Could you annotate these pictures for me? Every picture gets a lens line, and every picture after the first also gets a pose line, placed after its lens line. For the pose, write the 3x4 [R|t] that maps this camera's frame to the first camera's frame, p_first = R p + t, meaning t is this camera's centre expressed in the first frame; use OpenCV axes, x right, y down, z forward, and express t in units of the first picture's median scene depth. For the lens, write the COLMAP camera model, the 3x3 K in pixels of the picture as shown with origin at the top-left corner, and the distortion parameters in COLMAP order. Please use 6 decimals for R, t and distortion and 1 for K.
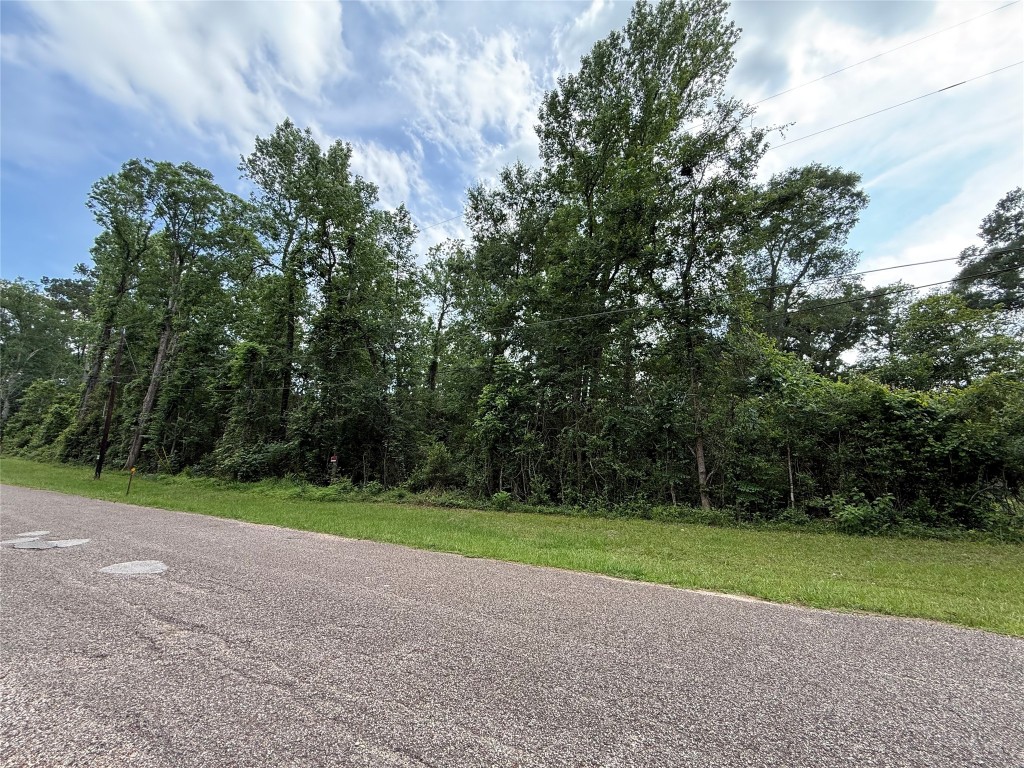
lens RADIAL K [[409.2, 0, 508.5], [0, 409.2, 384.1], [0, 0, 1]] dist [0.000917, 0.000108]
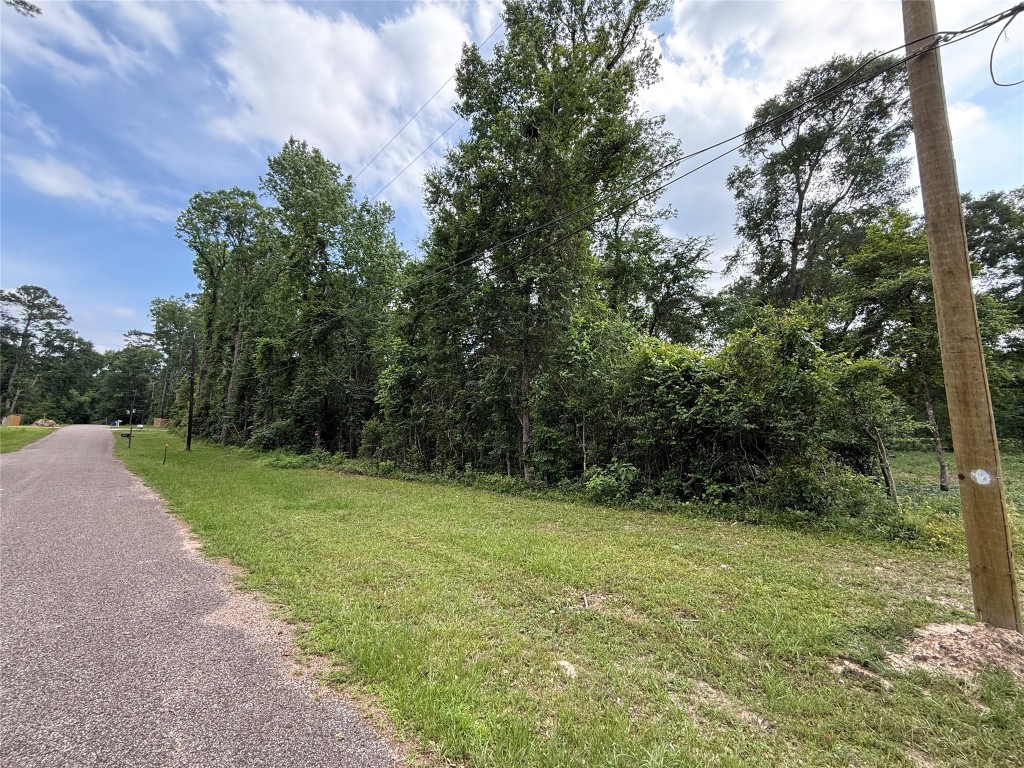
lens RADIAL K [[407.1, 0, 511.5], [0, 407.1, 381.7], [0, 0, 1]] dist [0.017911, 0.000060]
pose [[0.964460, -0.051237, -0.259215, 0.489906], [0.070627, 0.995314, 0.066045, -0.004865], [0.254616, -0.082006, 0.963559, 0.006672]]
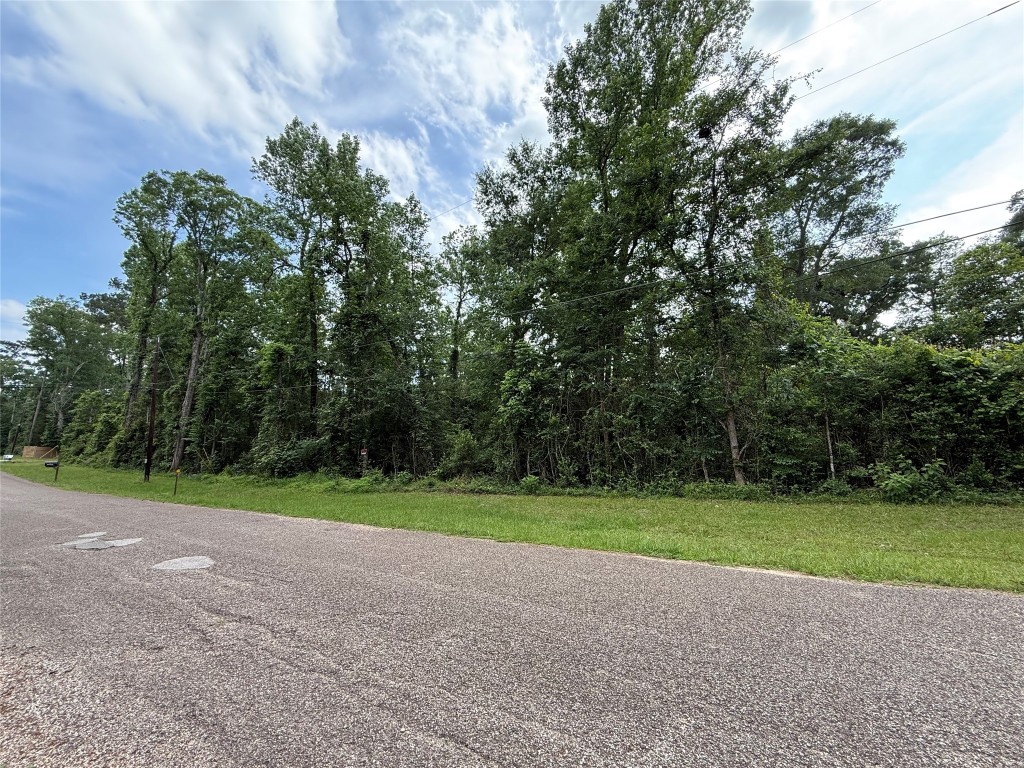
lens RADIAL K [[409.2, 0, 508.5], [0, 409.2, 384.1], [0, 0, 1]] dist [0.000917, 0.000108]
pose [[0.996830, -0.057756, -0.054712, -0.000658], [0.059667, 0.997640, 0.033964, 0.001283], [0.052621, -0.037121, 0.997924, 0.004593]]
